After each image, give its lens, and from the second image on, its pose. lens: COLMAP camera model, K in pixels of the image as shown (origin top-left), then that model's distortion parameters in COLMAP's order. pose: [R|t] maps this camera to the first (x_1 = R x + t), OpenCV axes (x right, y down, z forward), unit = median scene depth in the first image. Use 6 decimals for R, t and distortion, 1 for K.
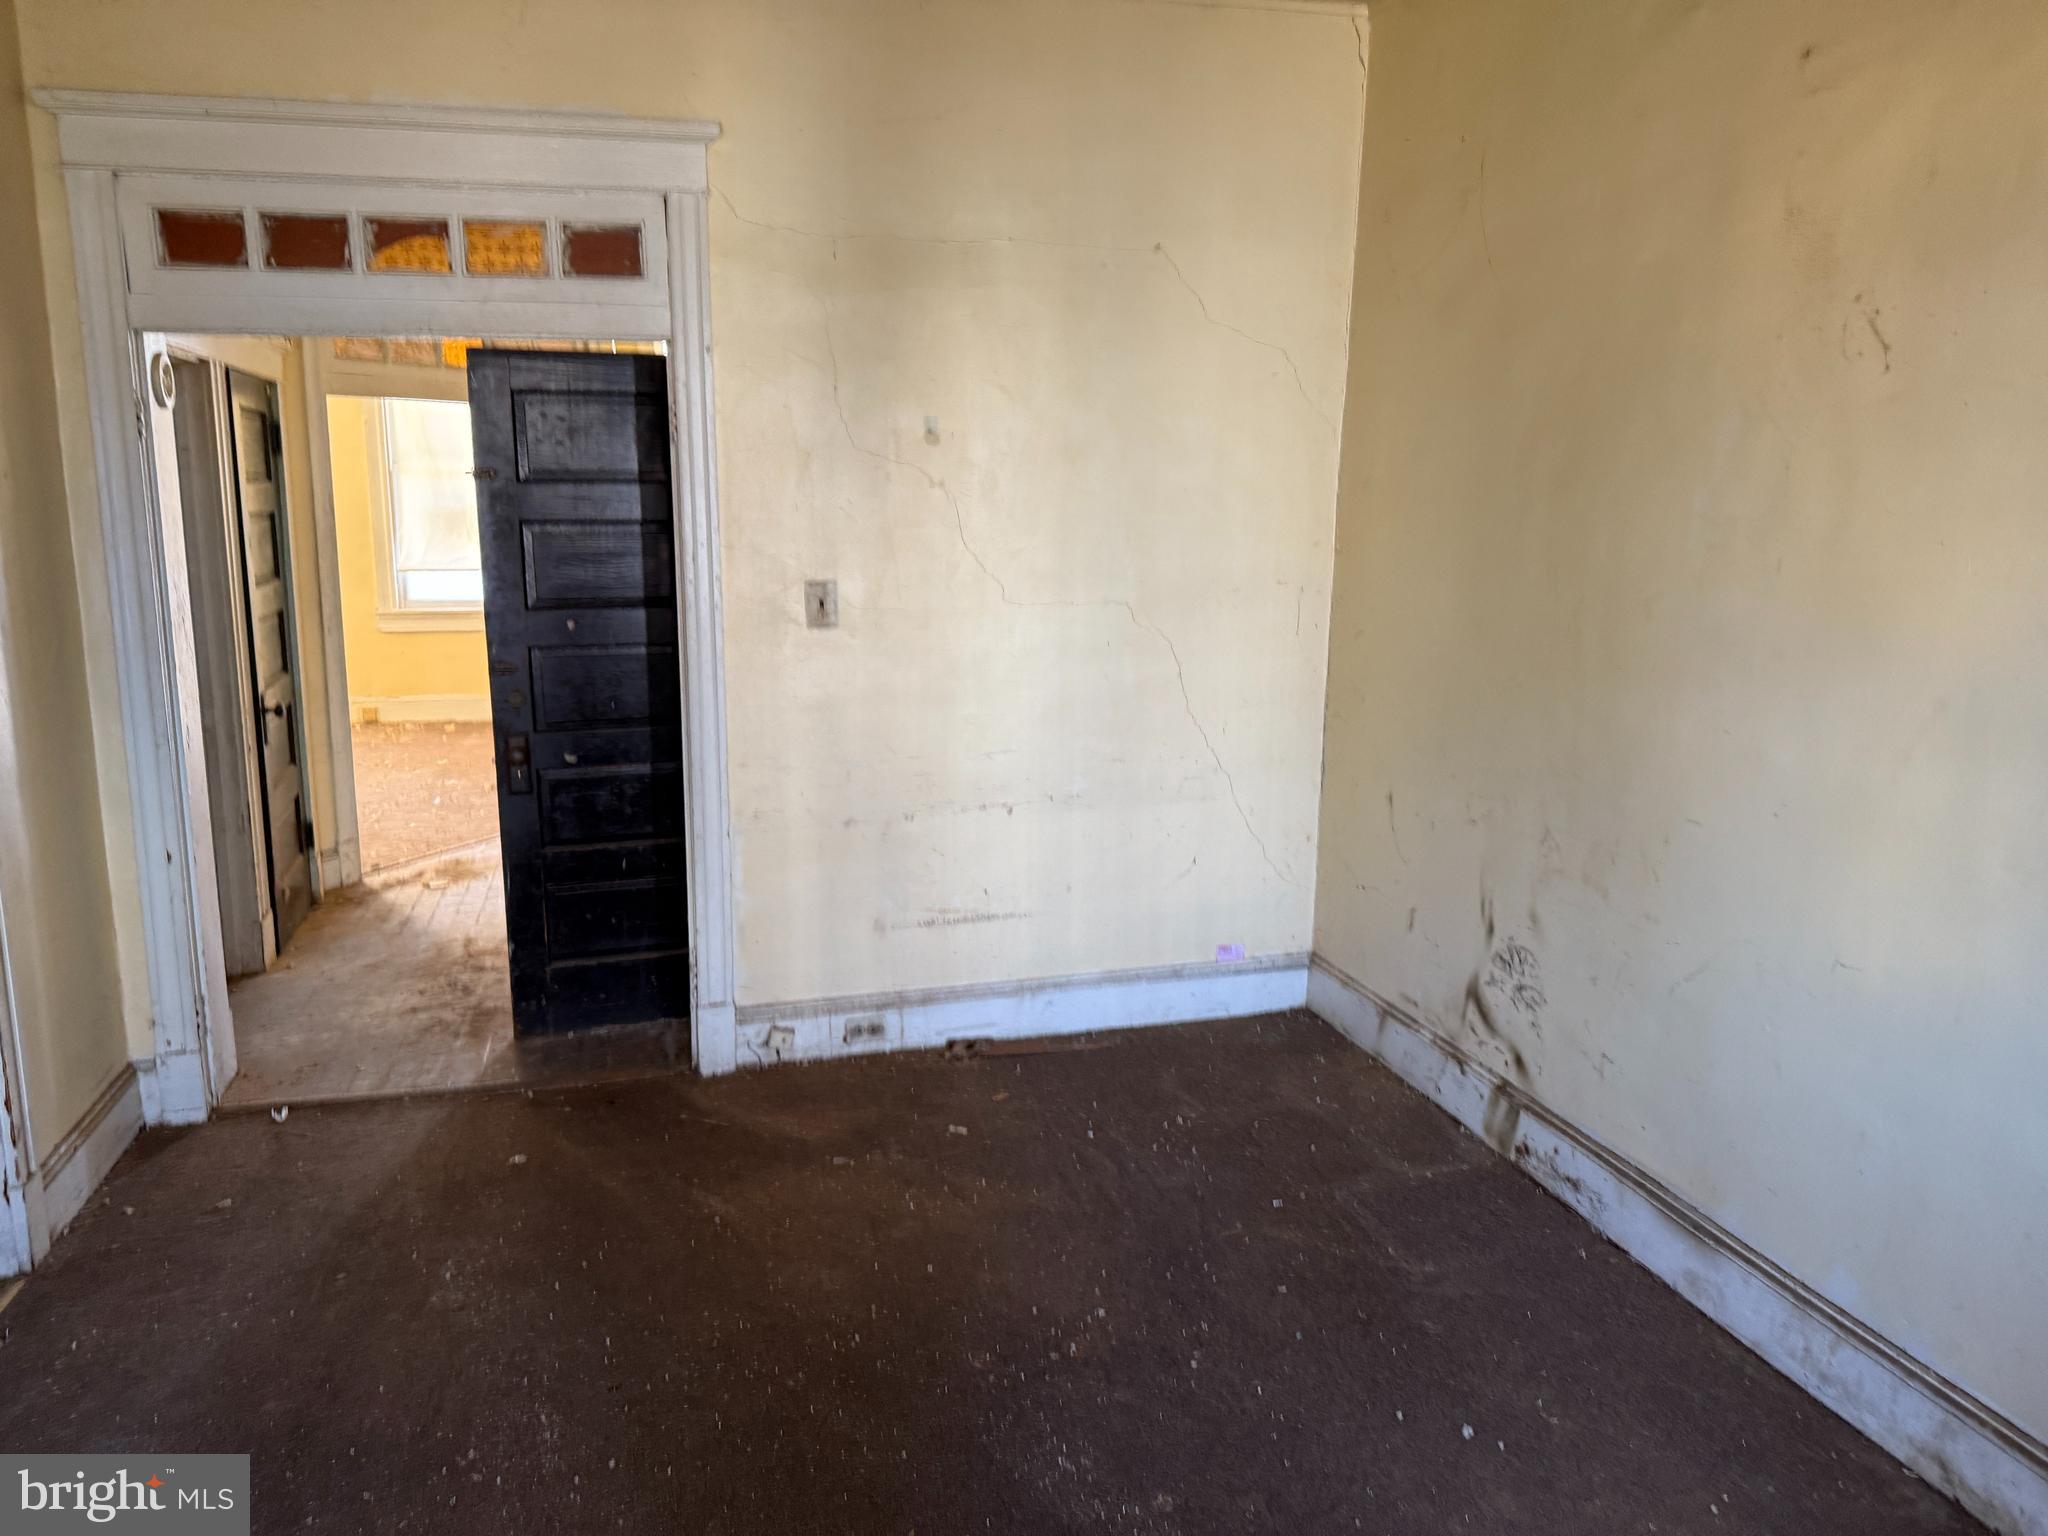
lens RADIAL K [[1440.1, 0, 1027.5], [0, 1440.1, 761.5], [0, 0, 1]] dist [0.029020, -0.044058]
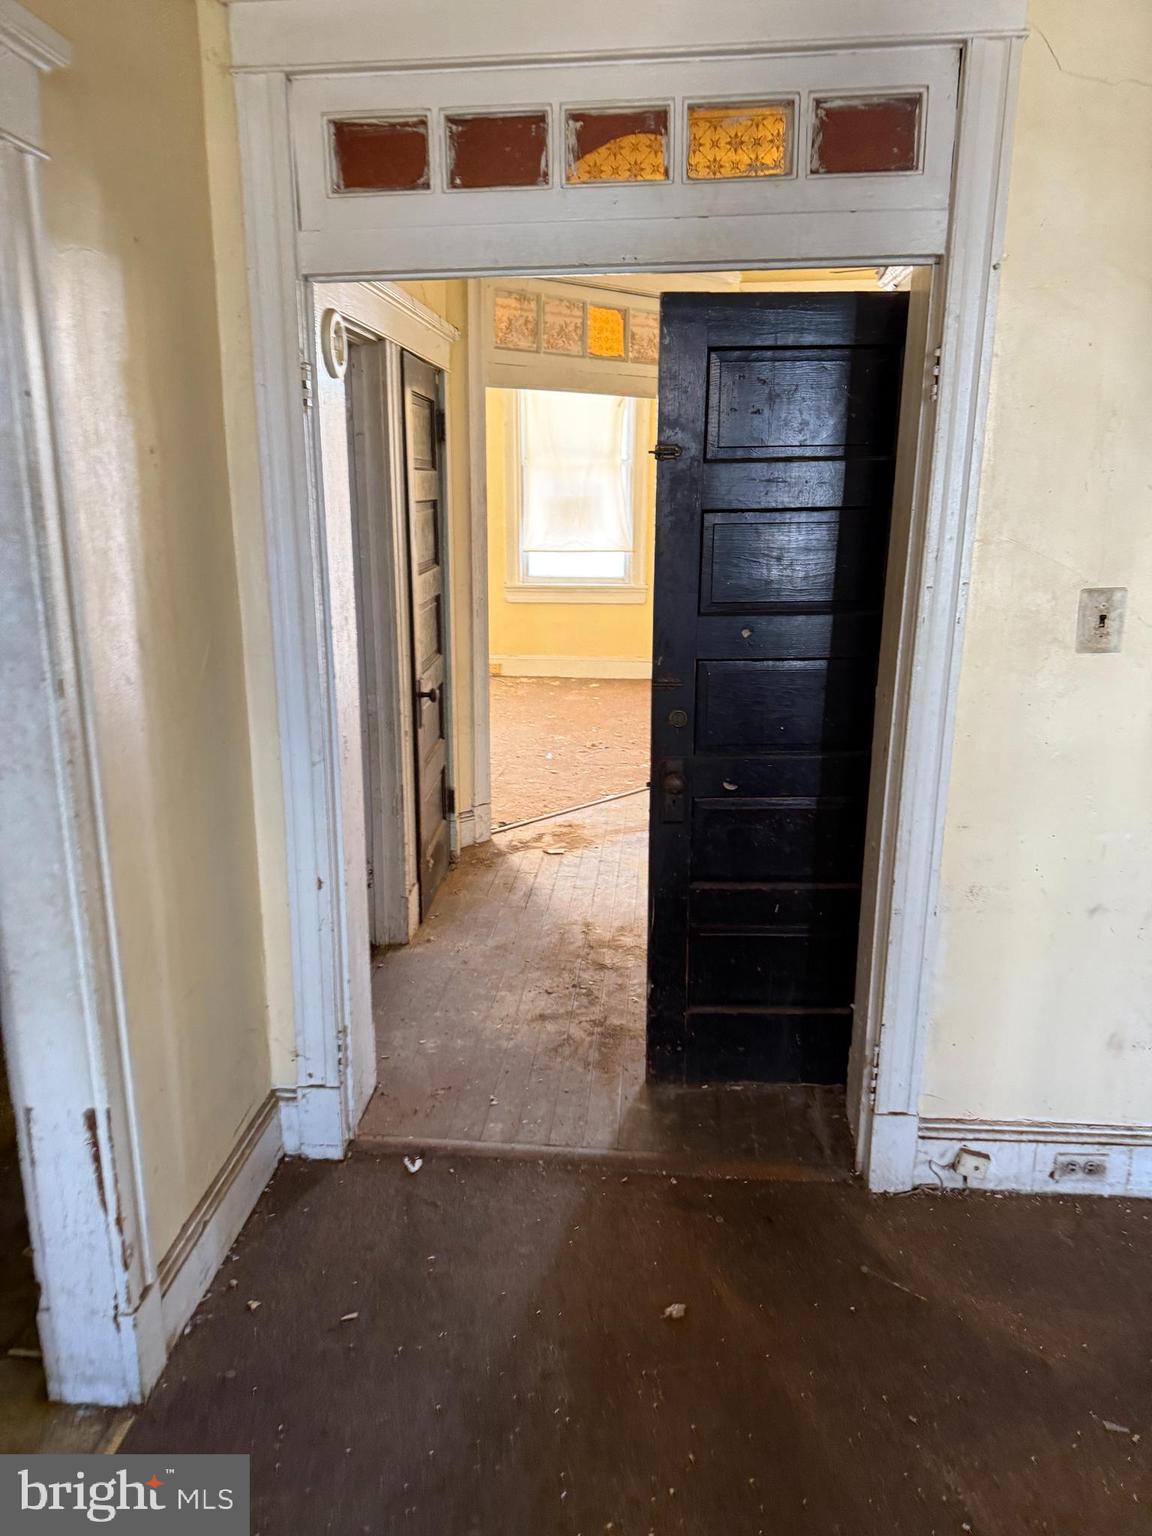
lens RADIAL K [[1080.1, 0, 576.0], [0, 1080.1, 768.0], [0, 0, 1]] dist [0.029020, -0.044058]
pose [[0.941160, 0.084157, -0.327317, -0.199348], [-0.060533, 0.994815, 0.081723, -0.063492], [0.332497, -0.057101, 0.941374, 0.370280]]
